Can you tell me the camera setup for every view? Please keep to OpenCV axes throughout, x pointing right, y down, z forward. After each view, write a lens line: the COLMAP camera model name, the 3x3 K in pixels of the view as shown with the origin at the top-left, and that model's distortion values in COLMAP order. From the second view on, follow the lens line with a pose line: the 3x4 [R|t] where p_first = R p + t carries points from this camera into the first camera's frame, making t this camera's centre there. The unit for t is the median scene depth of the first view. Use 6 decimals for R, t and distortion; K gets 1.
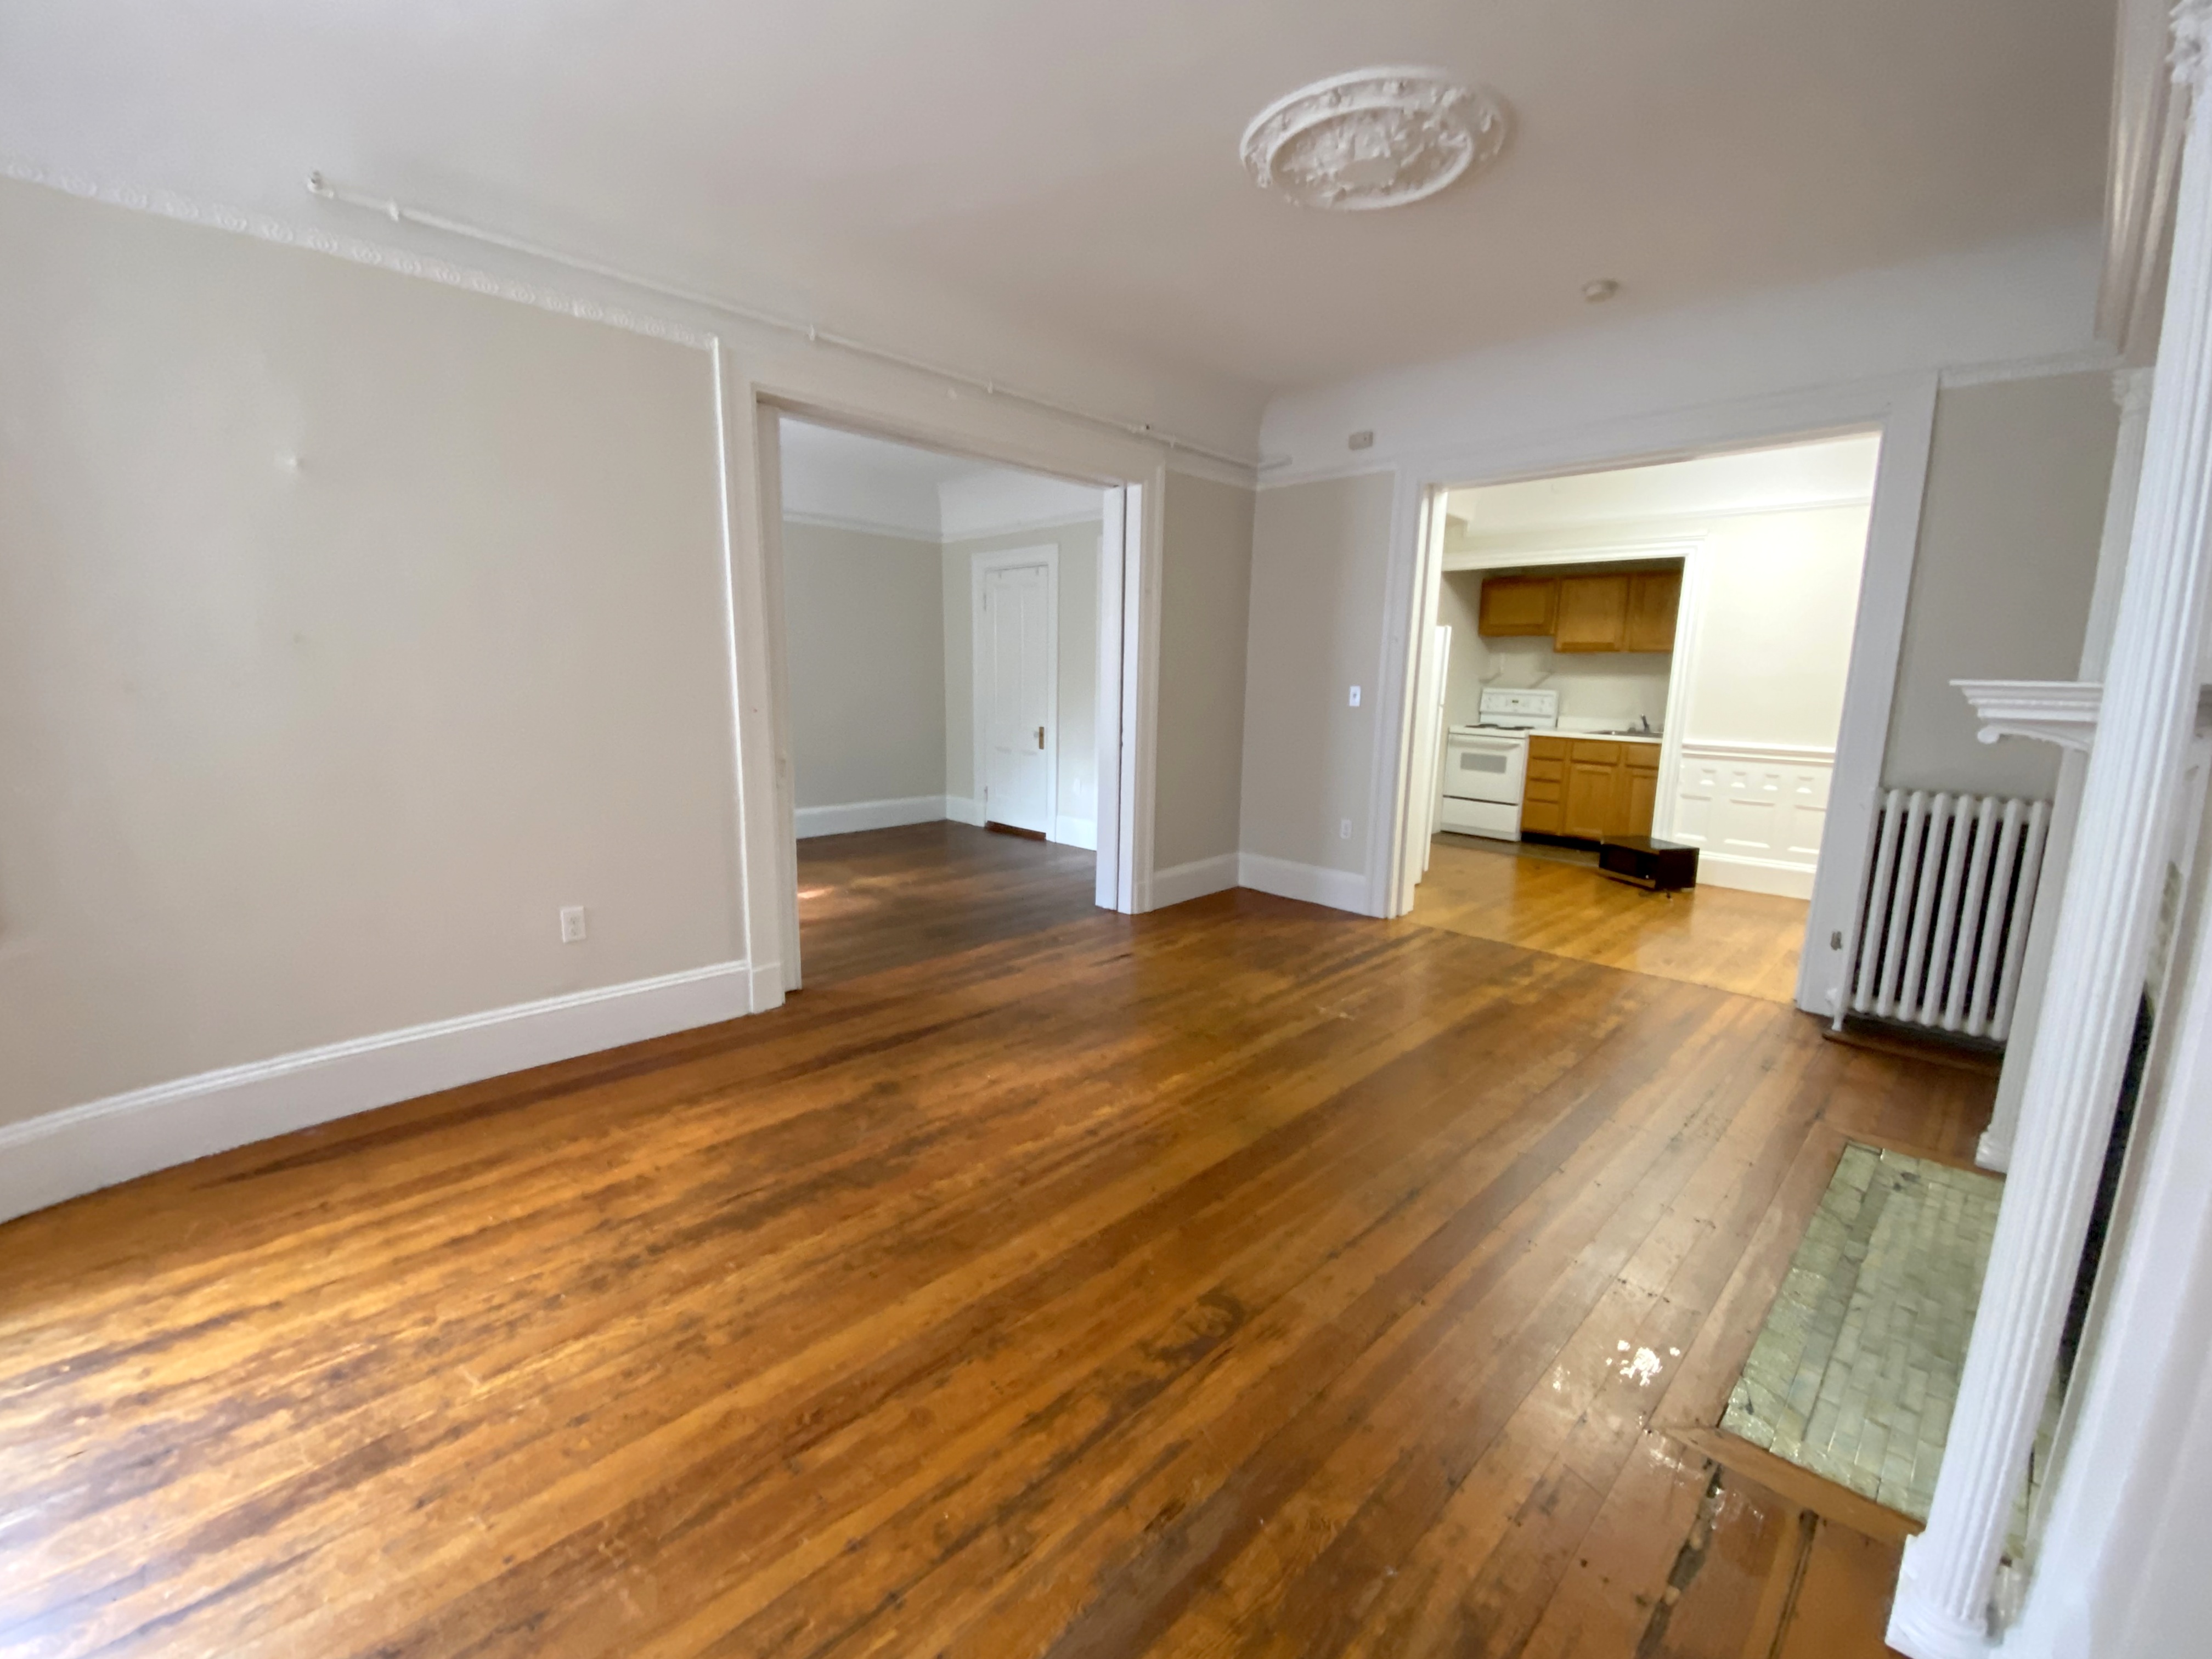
lens RADIAL K [[956.8, 0, 1111.0], [0, 956.8, 824.3], [0, 0, 1]] dist [-0.003057, -0.000229]
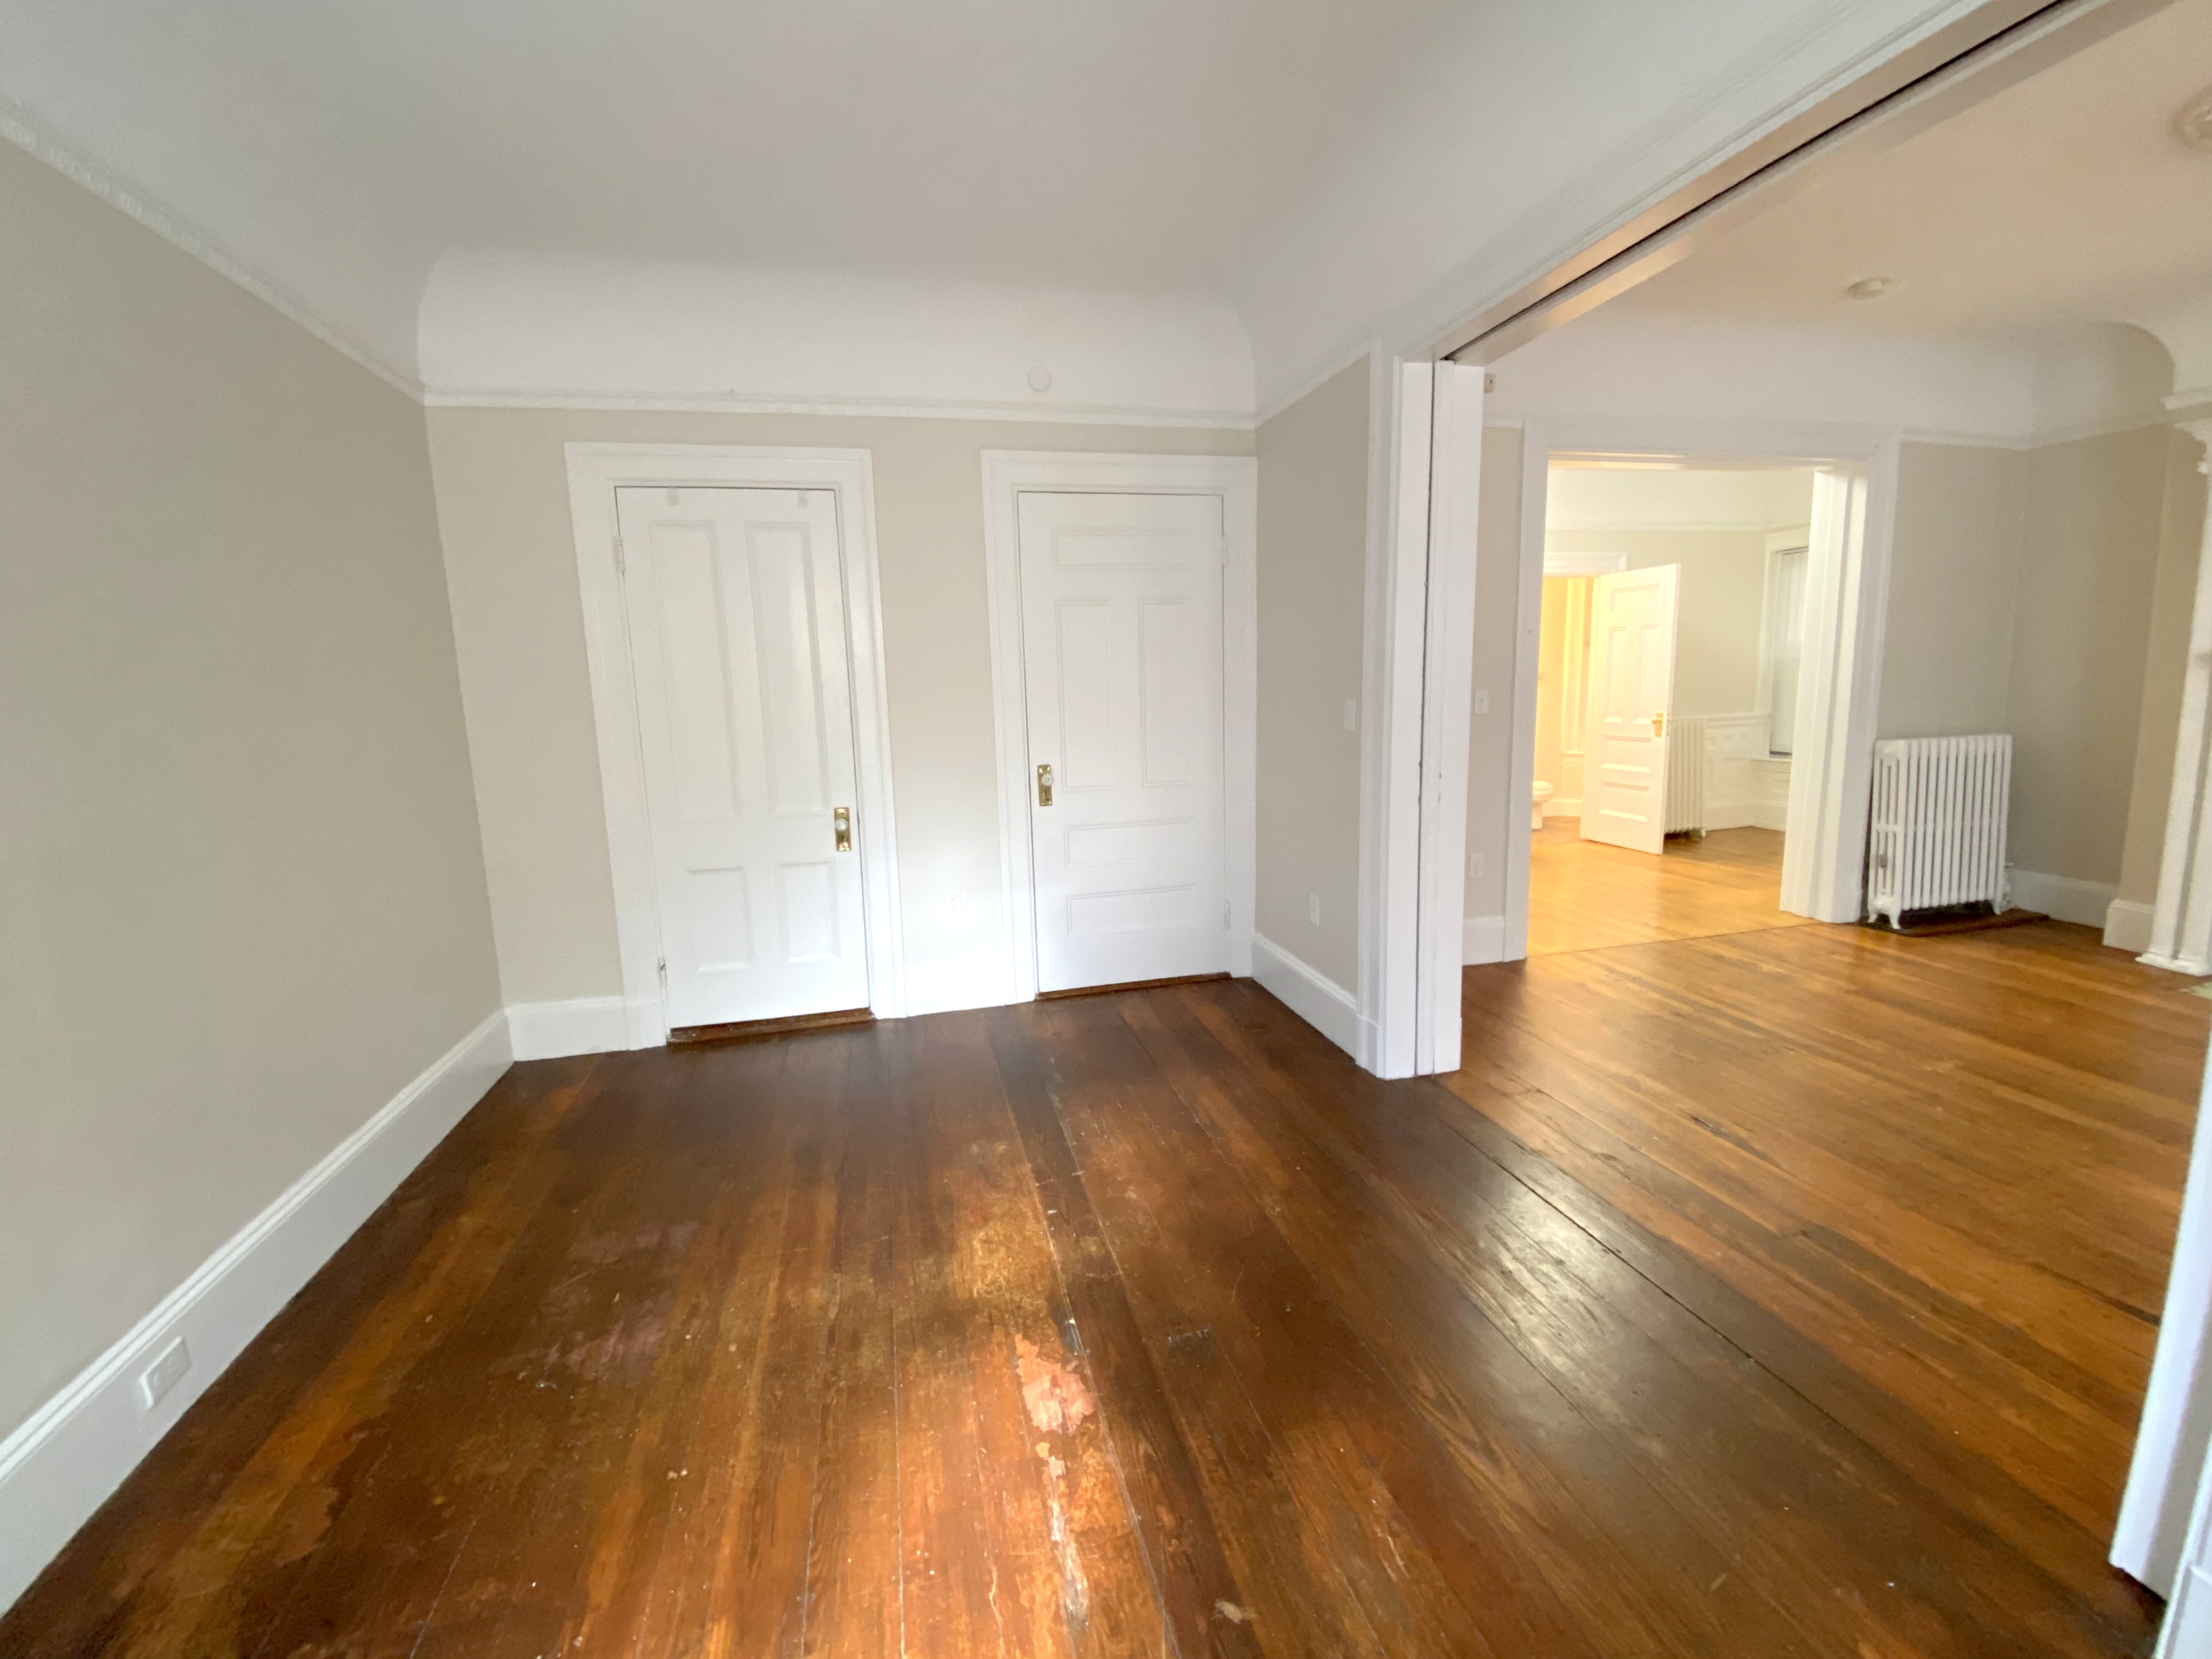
lens RADIAL K [[956.8, 0, 1106.1], [0, 956.8, 829.6], [0, 0, 1]] dist [-0.003057, -0.000229]
pose [[0.526292, -0.170919, 0.832949, -0.429459], [0.181654, 0.979575, 0.086230, -0.110585], [-0.830674, 0.105926, 0.546590, 0.613159]]
